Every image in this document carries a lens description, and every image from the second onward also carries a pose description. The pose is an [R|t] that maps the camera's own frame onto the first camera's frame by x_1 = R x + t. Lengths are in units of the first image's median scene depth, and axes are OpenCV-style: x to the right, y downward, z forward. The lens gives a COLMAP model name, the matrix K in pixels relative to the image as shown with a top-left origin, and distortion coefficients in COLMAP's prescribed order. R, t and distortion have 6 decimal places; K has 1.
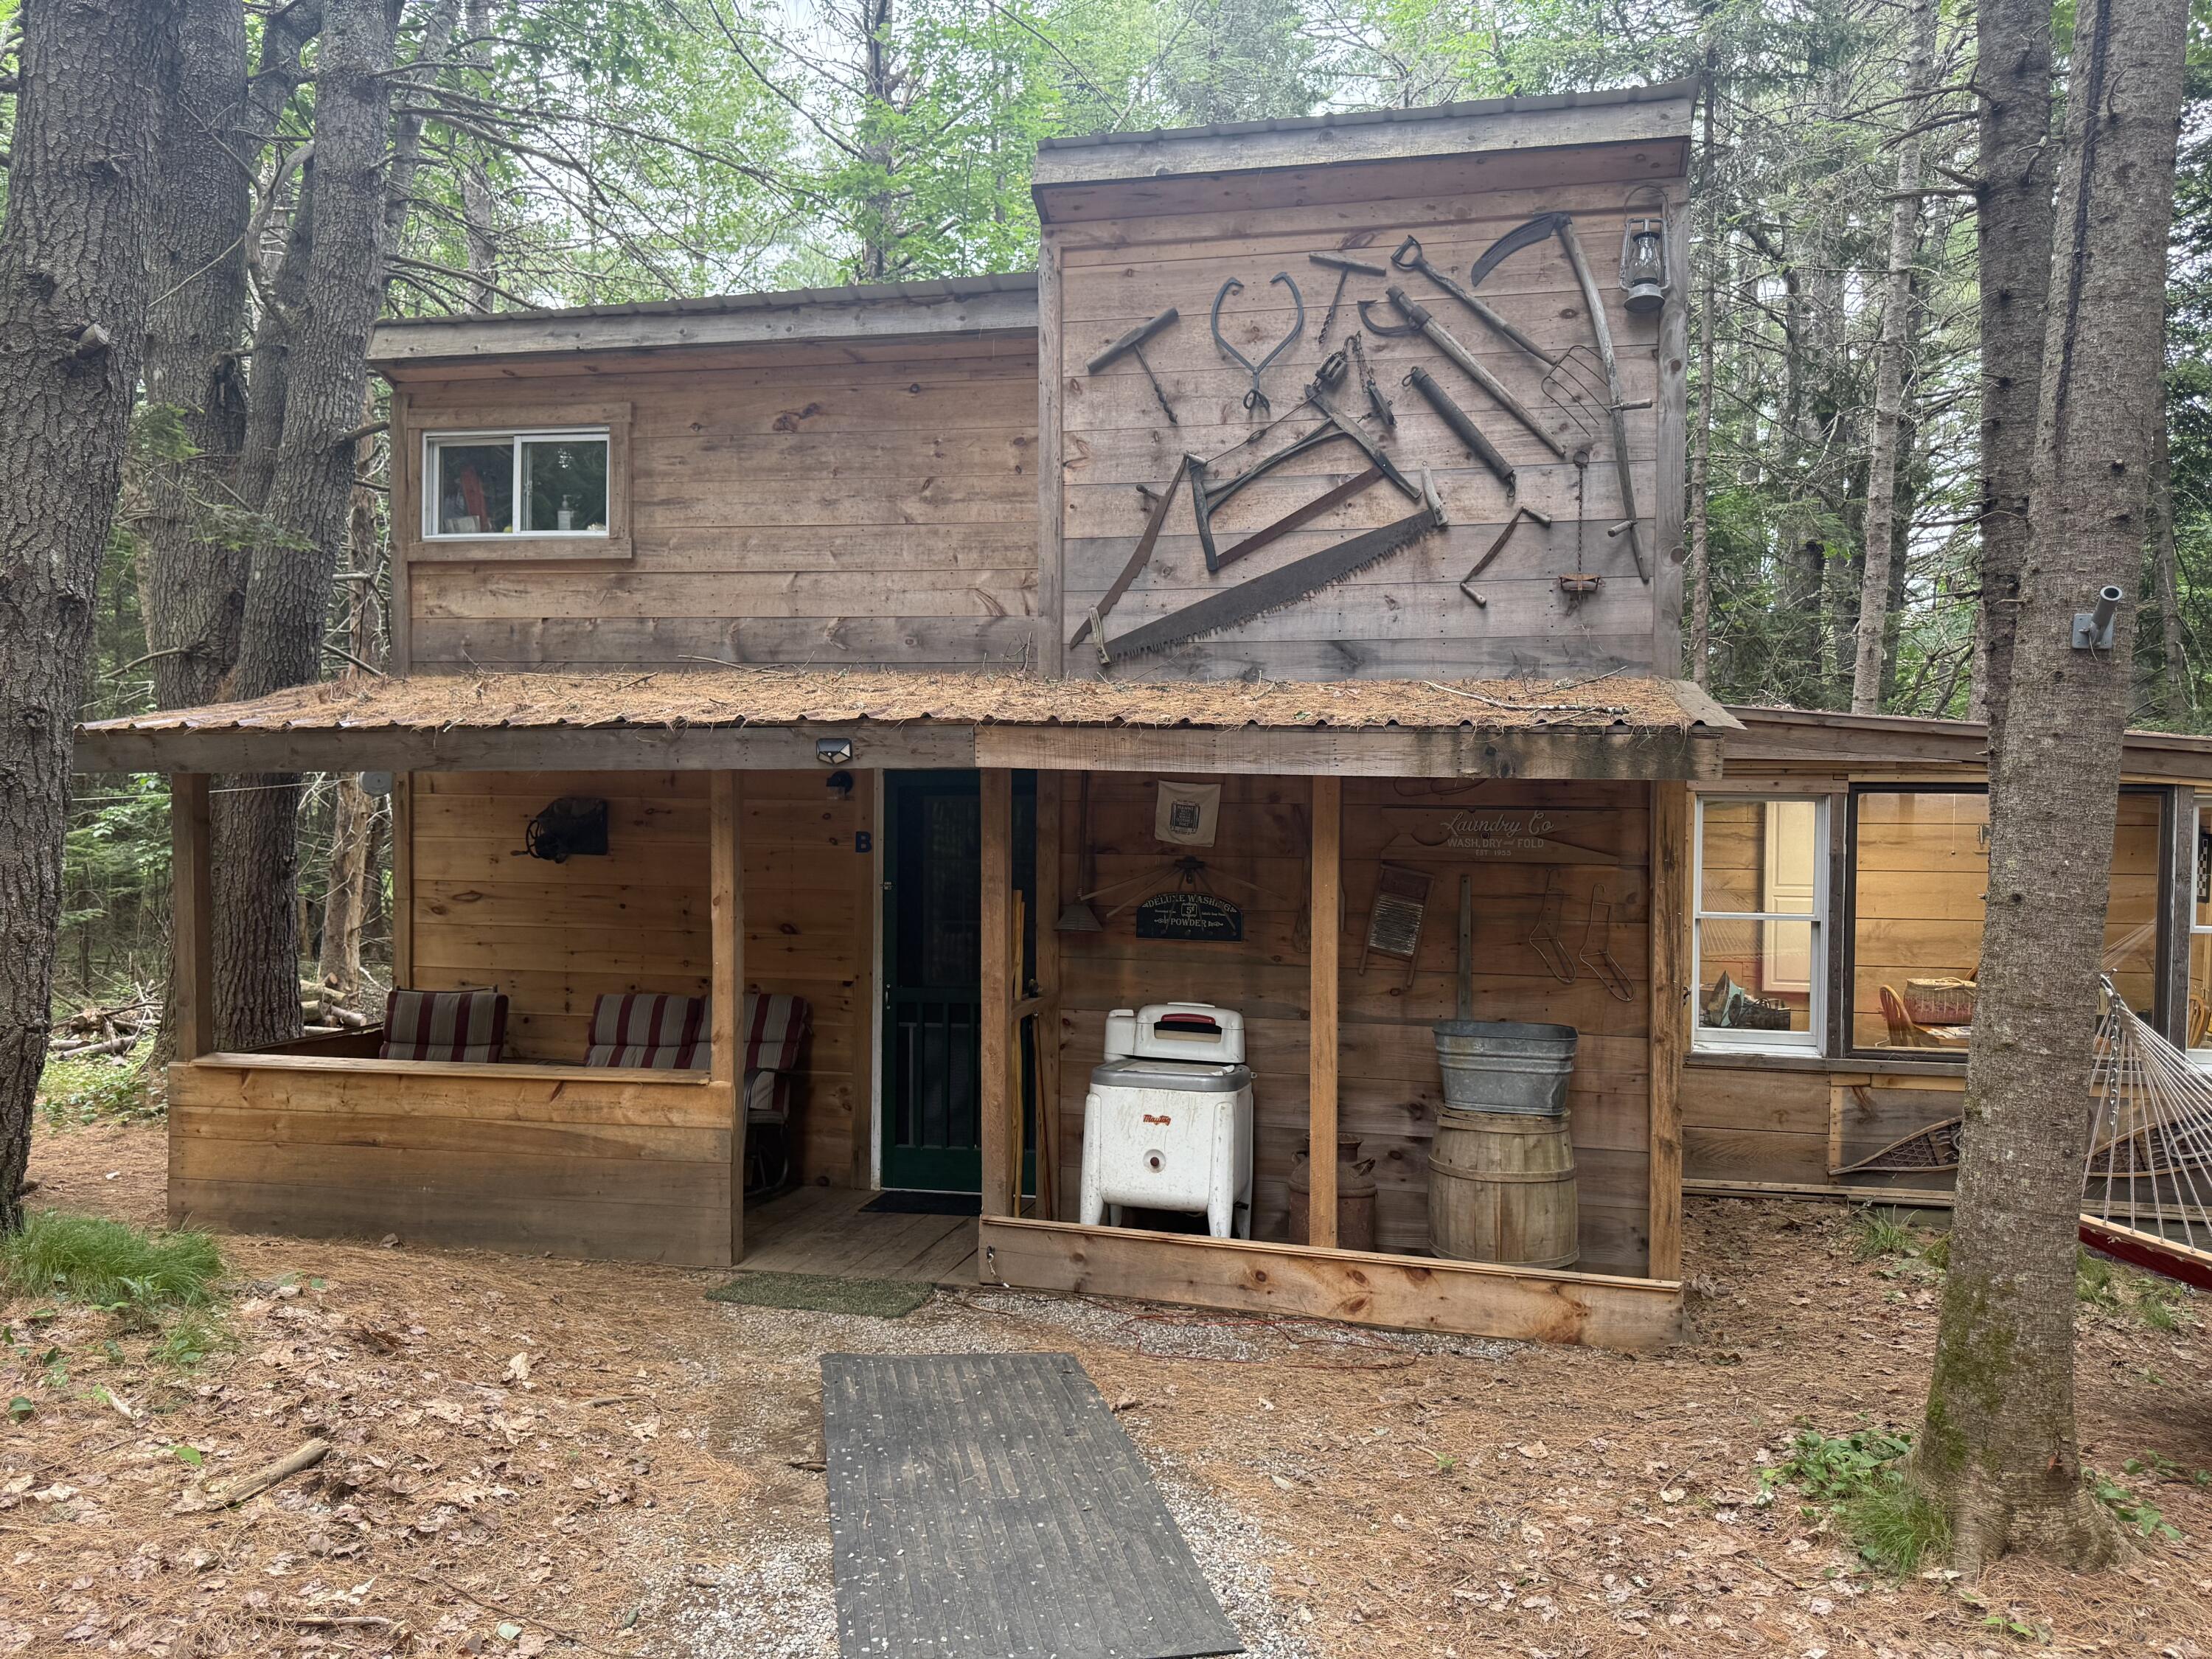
lens RADIAL K [[1528.8, 0, 1152.1], [0, 1528.8, 836.5], [0, 0, 1]] dist [0.187897, -0.334458]
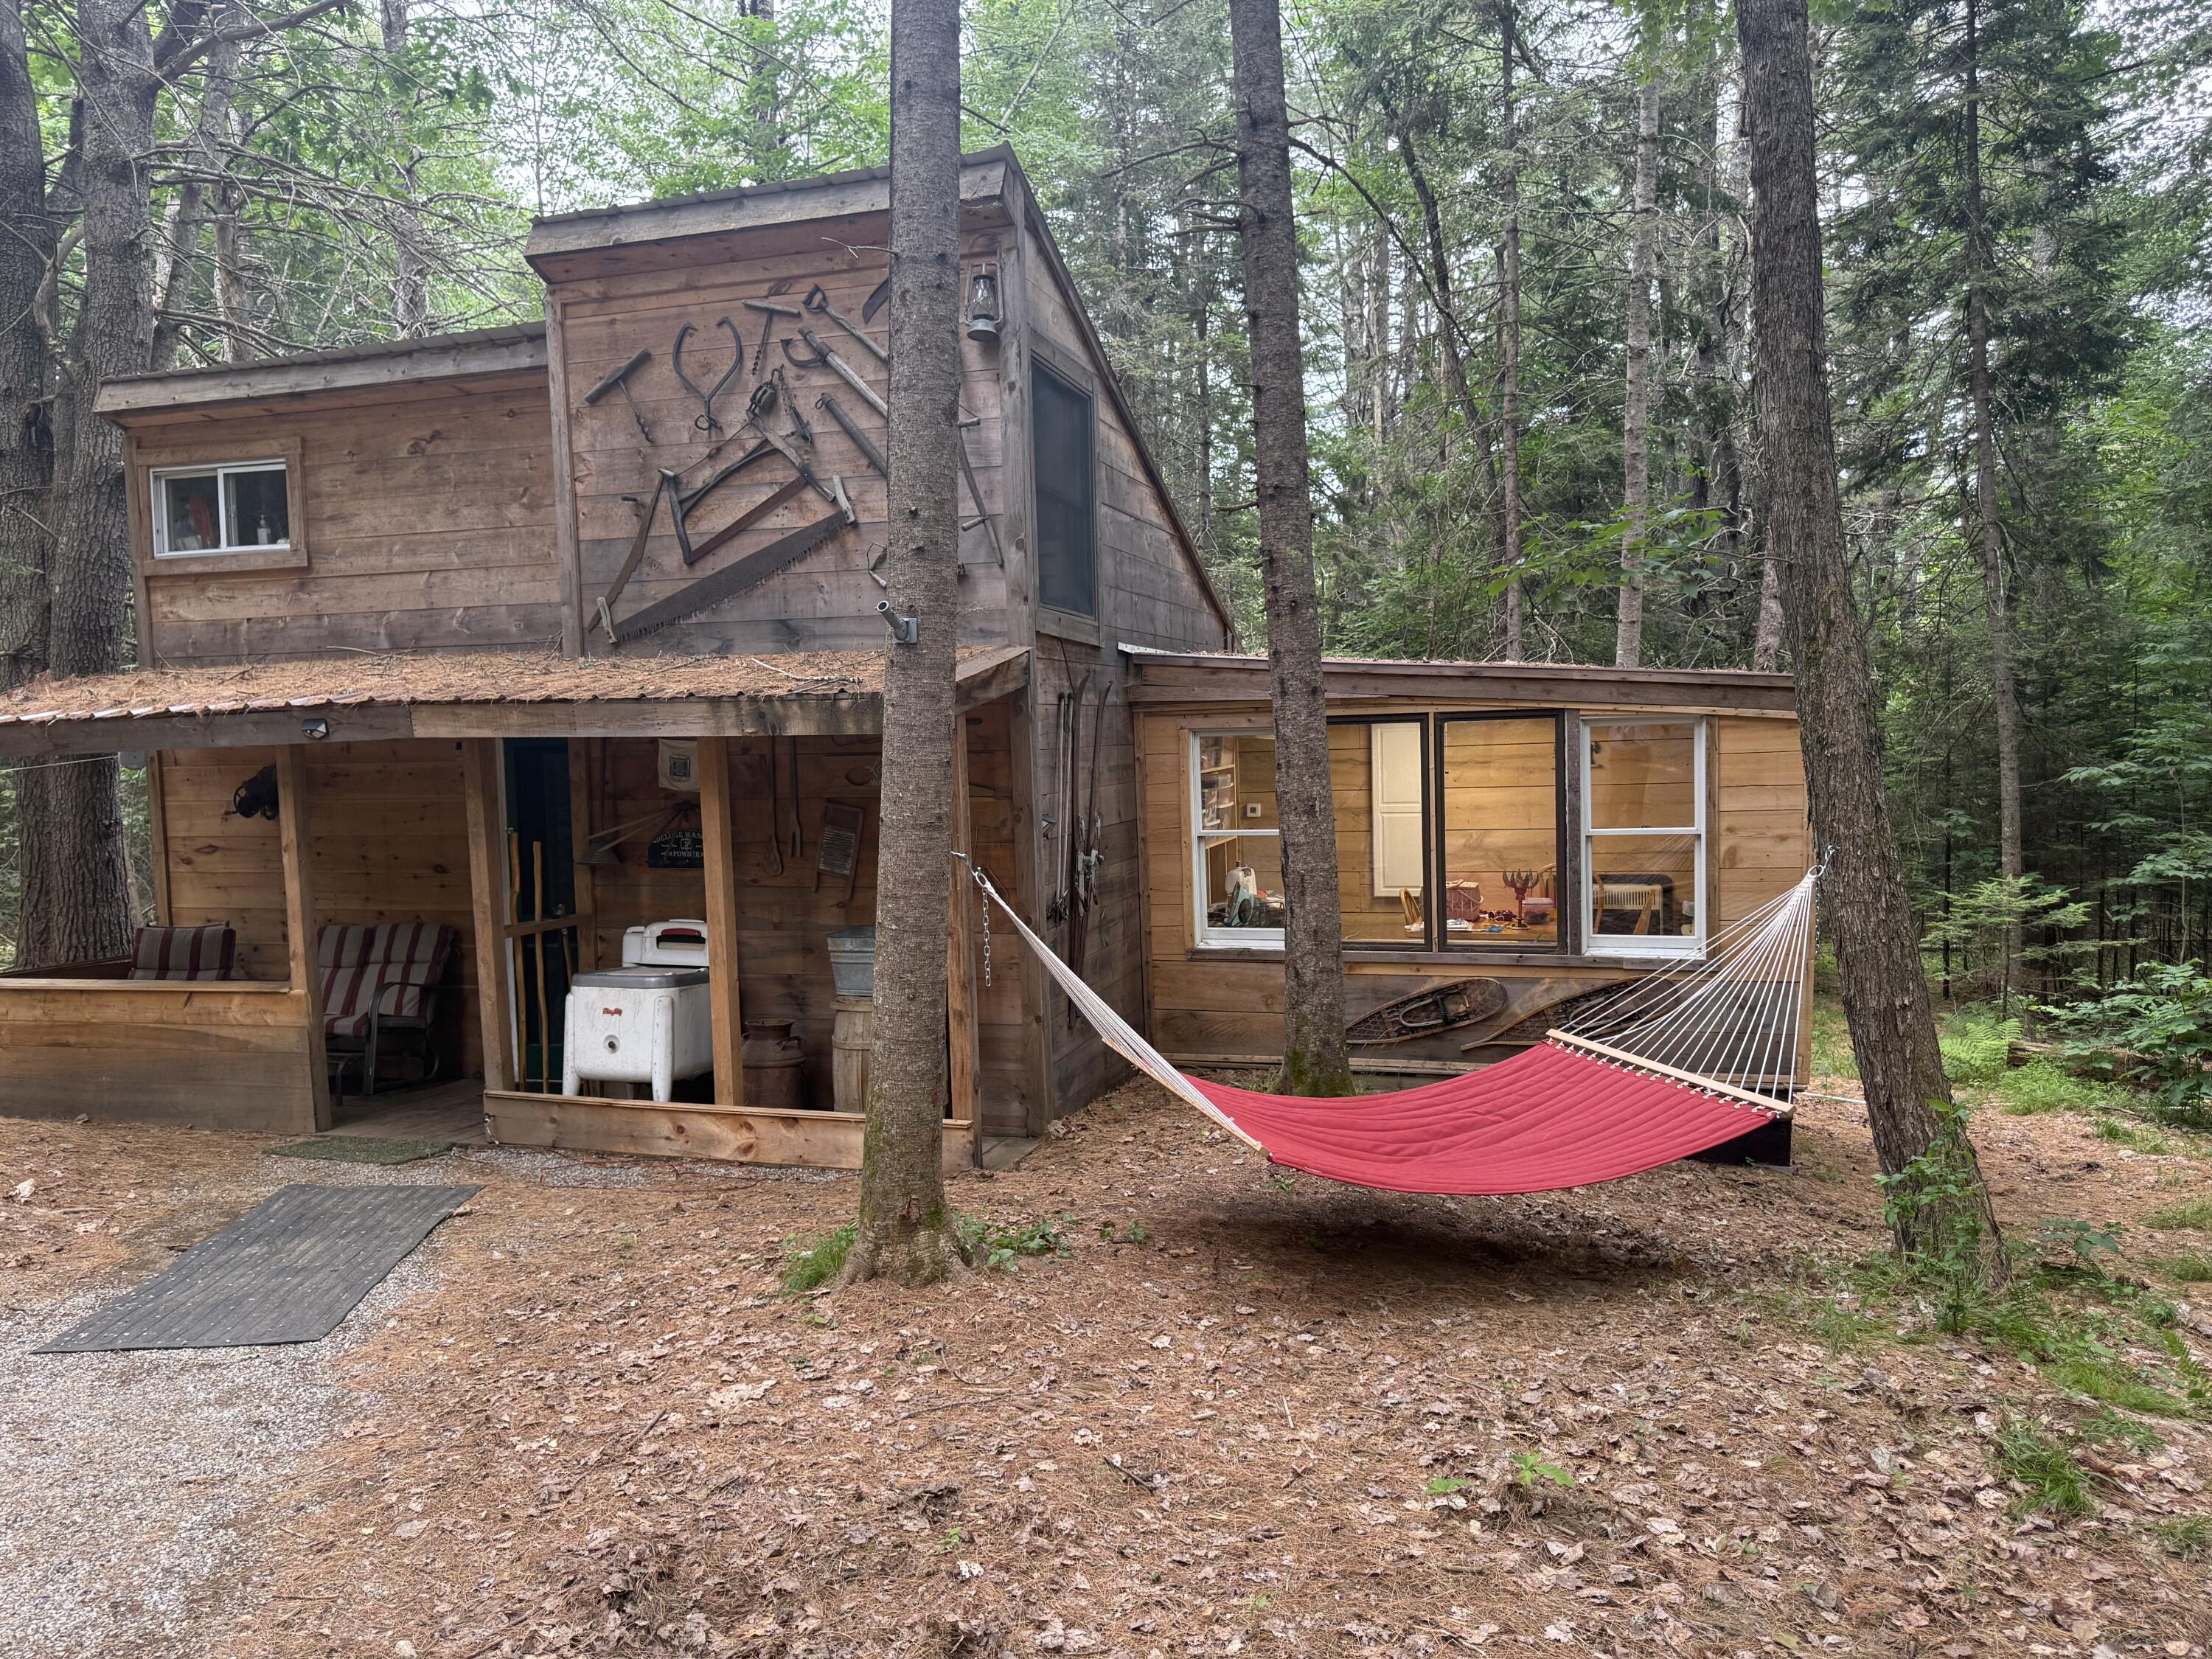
lens RADIAL K [[1547.1, 0, 1106.0], [0, 1547.1, 829.5], [0, 0, 1]] dist [0.105878, -0.116707]
pose [[0.994990, -0.032787, -0.094448, 0.482157], [0.036639, 0.998554, 0.039349, -0.000137], [0.093022, -0.042612, 0.994752, -0.207112]]
